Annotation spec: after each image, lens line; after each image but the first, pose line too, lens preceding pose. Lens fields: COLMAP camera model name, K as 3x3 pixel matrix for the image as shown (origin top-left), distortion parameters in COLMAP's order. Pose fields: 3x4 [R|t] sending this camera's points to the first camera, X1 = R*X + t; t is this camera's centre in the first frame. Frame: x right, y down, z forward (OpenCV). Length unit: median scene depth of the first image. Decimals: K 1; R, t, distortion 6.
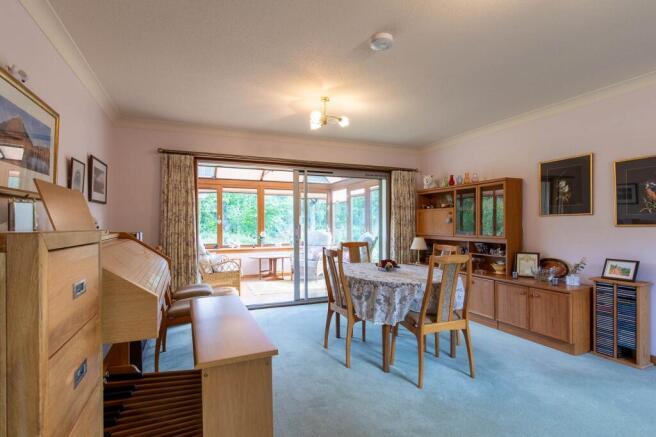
lens RADIAL K [[327.2, 0, 330.0], [0, 327.2, 220.3], [0, 0, 1]] dist [0.012469, -0.006026]
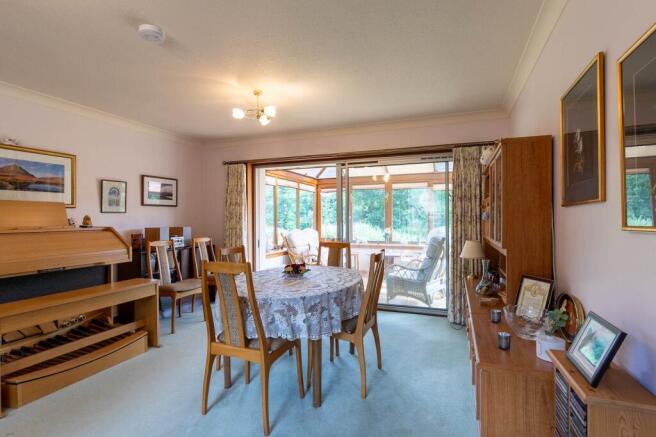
lens RADIAL K [[328.2, 0, 328.0], [0, 328.2, 218.5], [0, 0, 1]] dist [0.031054, -0.016362]
pose [[0.711554, 0.000401, -0.702632, 0.674311], [0.006492, 0.999953, 0.007144, -0.003457], [0.702602, -0.009645, 0.711518, 0.370447]]
